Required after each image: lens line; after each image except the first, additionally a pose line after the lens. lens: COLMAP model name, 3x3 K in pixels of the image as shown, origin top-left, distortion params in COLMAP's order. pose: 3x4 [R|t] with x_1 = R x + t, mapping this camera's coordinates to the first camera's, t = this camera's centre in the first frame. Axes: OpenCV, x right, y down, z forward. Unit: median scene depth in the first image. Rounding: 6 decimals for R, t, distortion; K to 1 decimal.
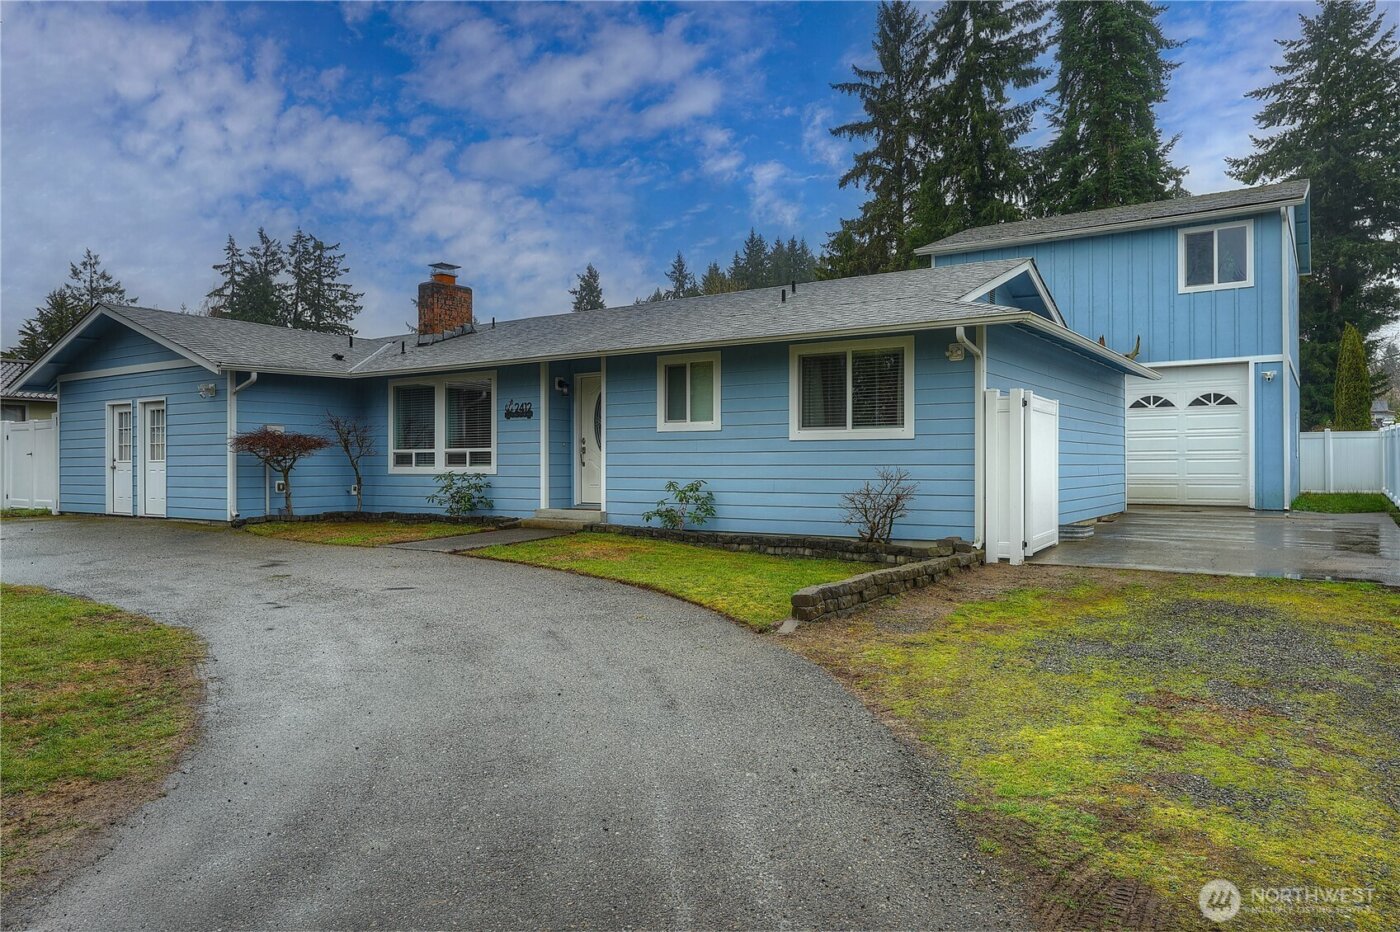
lens RADIAL K [[923.5, 0, 695.2], [0, 923.5, 451.4], [0, 0, 1]] dist [-0.002641, 0.011217]
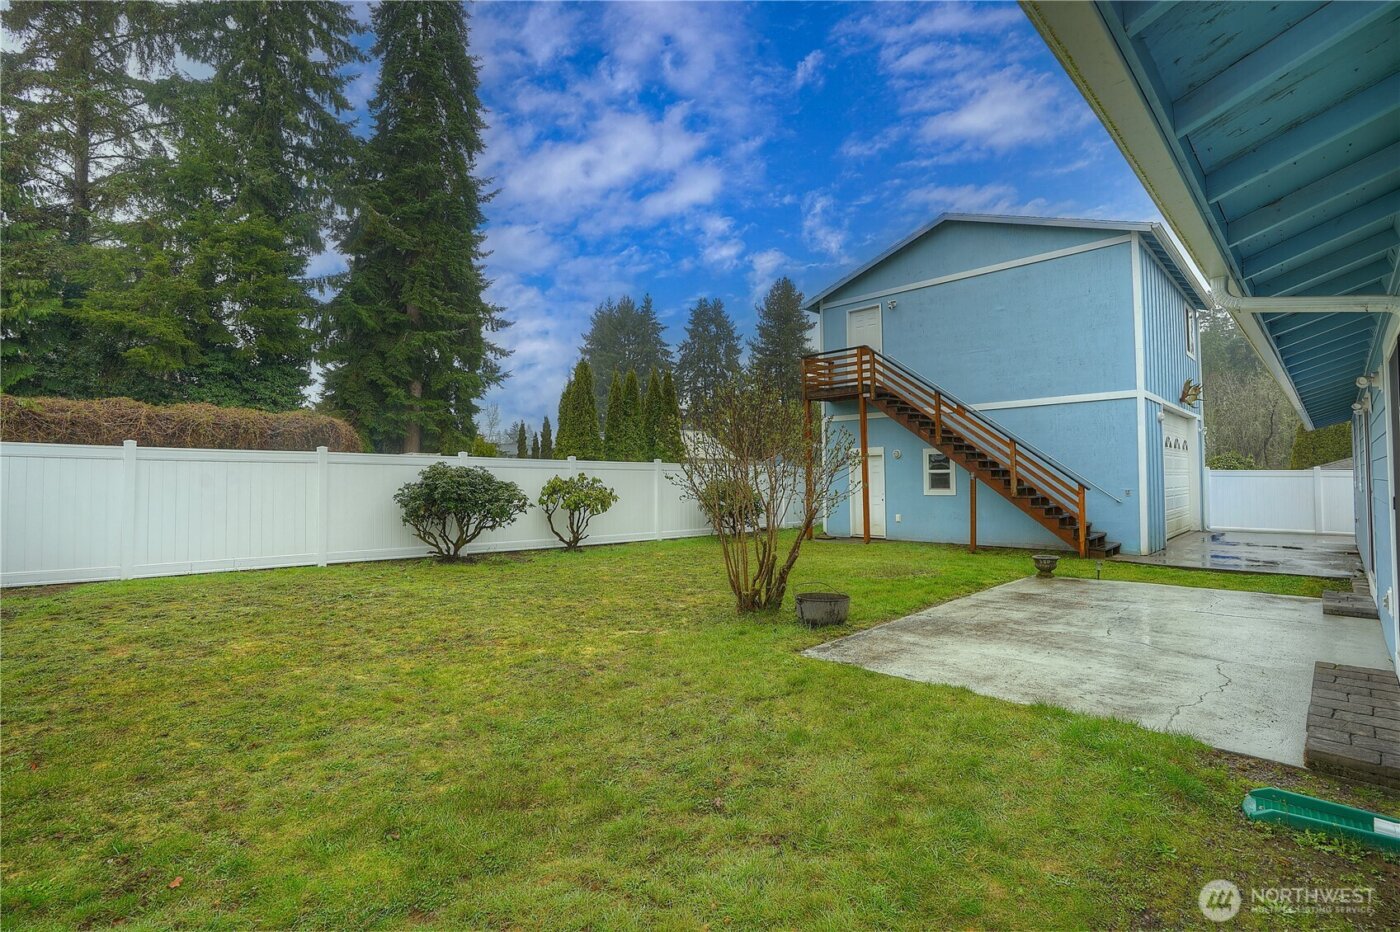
lens RADIAL K [[650.8, 0, 691.1], [0, 650.8, 465.4], [0, 0, 1]] dist [-0.047139, 0.012426]
pose [[0.205117, 0.019995, 0.978533, -0.147999], [-0.007913, 0.999793, -0.018770, -0.002879], [-0.978705, -0.003893, 0.205233, 0.545237]]
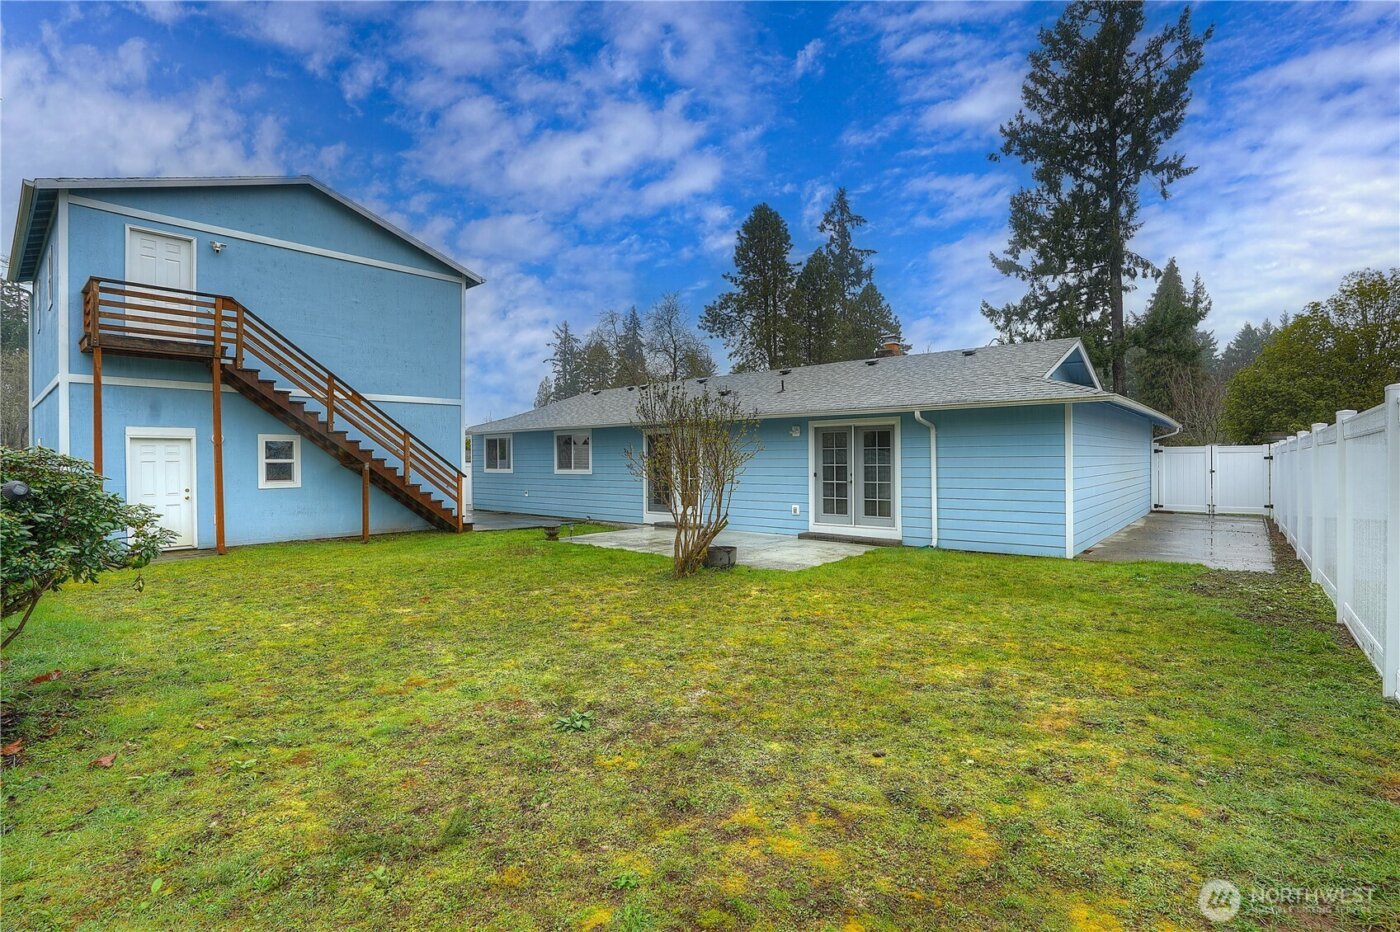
lens RADIAL K [[650.8, 0, 701.4], [0, 650.8, 458.4], [0, 0, 1]] dist [-0.047139, 0.012426]
pose [[-0.993339, 0.006011, 0.115075, -0.033598], [0.004119, 0.999853, -0.016666, -0.002664], [-0.115158, -0.016081, -0.993217, 0.730133]]
